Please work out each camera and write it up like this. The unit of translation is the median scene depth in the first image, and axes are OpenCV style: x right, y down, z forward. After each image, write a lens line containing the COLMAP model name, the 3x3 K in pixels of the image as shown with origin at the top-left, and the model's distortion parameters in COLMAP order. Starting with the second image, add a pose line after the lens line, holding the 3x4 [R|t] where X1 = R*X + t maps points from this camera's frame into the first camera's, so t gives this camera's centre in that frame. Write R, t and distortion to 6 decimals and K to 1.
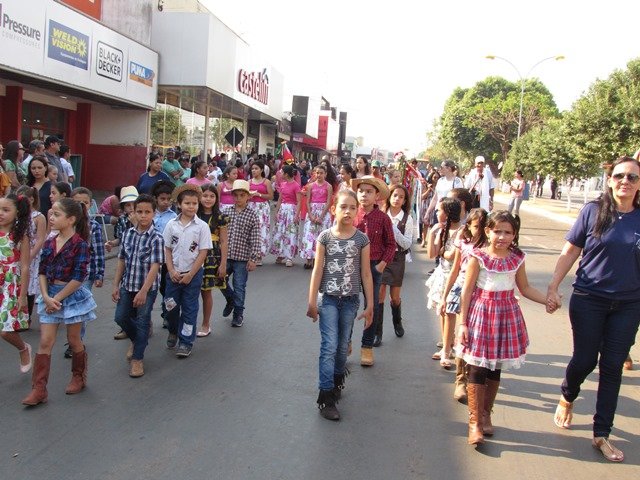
lens RADIAL K [[713.4, 0, 318.5], [0, 713.4, 233.8], [0, 0, 1]] dist [-0.083841, 0.051890]
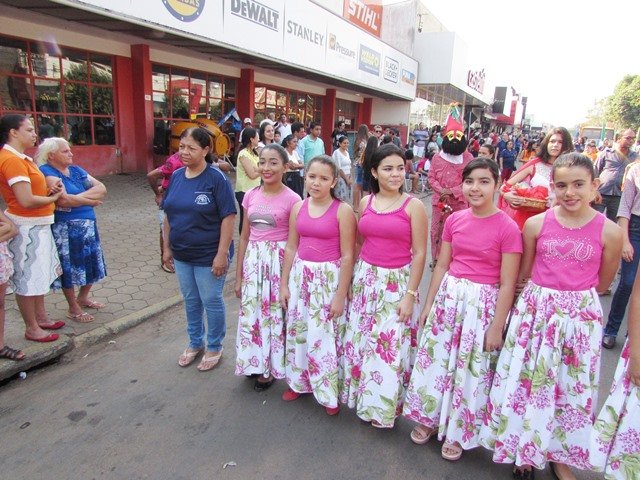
lens RADIAL K [[450.4, 0, 320.0], [0, 450.4, 240.0], [0, 0, 1]] dist [-0.048489, 0.027510]
pose [[0.934931, 0.065649, -0.348702, -0.060378], [-0.018731, 0.990496, 0.136258, -0.006032], [0.354334, -0.120861, 0.927276, 0.001874]]
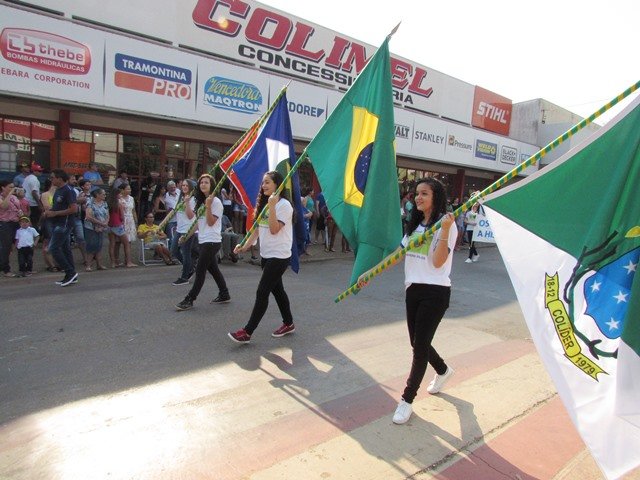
lens RADIAL K [[448.3, 0, 321.7], [0, 448.3, 240.3], [0, 0, 1]] dist [-0.048826, 0.037997]
pose [[0.742863, 0.060600, -0.666695, 0.122142], [-0.077038, 0.997017, 0.004787, 0.021193], [0.664996, 0.047805, 0.745315, -0.202925]]
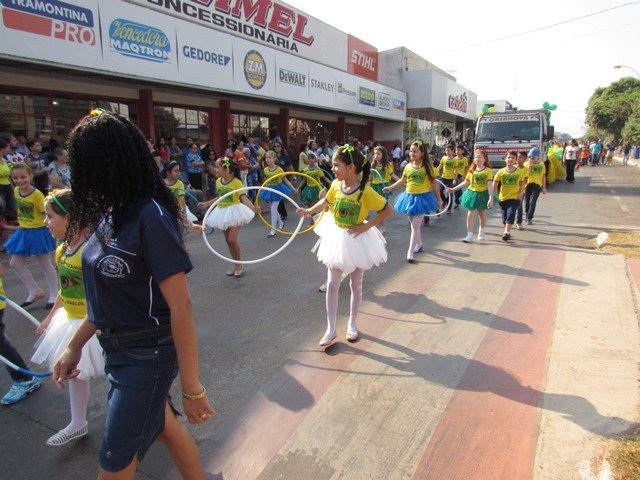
lens RADIAL K [[450.7, 0, 321.0], [0, 450.7, 237.7], [0, 0, 1]] dist [-0.044561, 0.023237]
pose [[0.920209, 0.009851, -0.391303, 0.045304], [0.026100, 0.995914, 0.086450, 0.032102], [0.390556, -0.089765, 0.916192, -0.262269]]
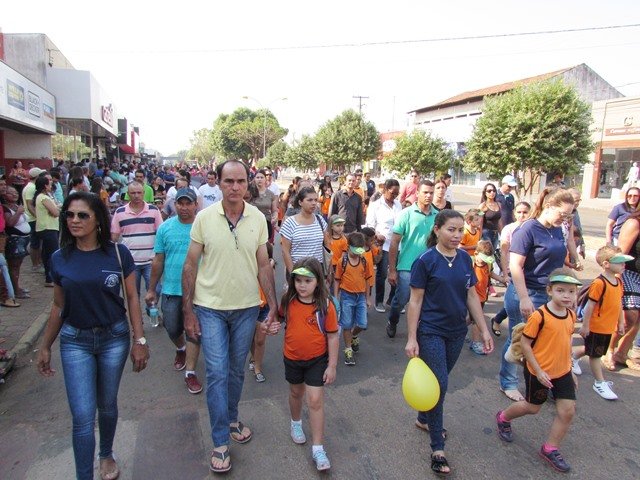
lens RADIAL K [[450.7, 0, 321.0], [0, 450.7, 237.7], [0, 0, 1]] dist [-0.044561, 0.023237]
pose [[0.897346, -0.098715, 0.430146, -0.139930], [0.063866, 0.993450, 0.094754, -0.009571], [-0.436682, -0.057556, 0.897773, -0.100340]]
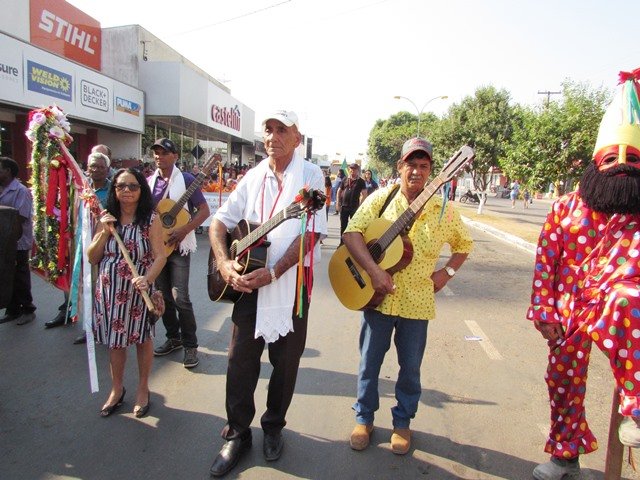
lens RADIAL K [[450.4, 0, 320.0], [0, 450.4, 240.0], [0, 0, 1]] dist [-0.048489, 0.027510]
pose [[0.999456, -0.014649, 0.029547, 0.079512], [0.013152, 0.998650, 0.050244, -0.005635], [-0.030243, -0.049828, 0.998300, 0.099816]]
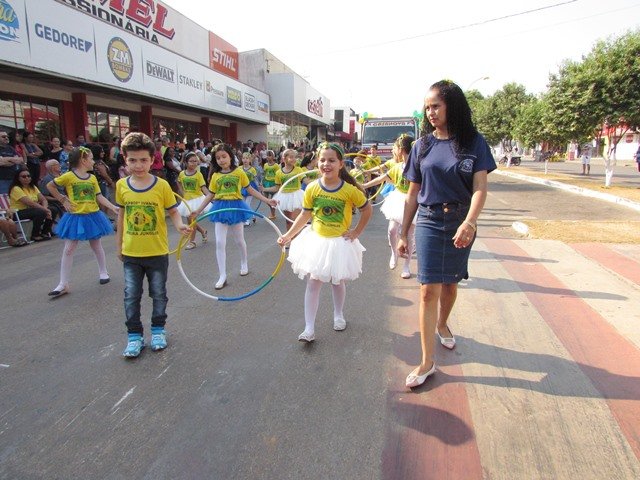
lens RADIAL K [[451.2, 0, 320.0], [0, 451.2, 240.0], [0, 0, 1]] dist [-0.047317, 0.025512]
pose [[0.996256, -0.046752, -0.072722, -0.010834], [0.053607, 0.993998, 0.095362, 0.032799], [0.067827, -0.098904, 0.992783, -0.256144]]
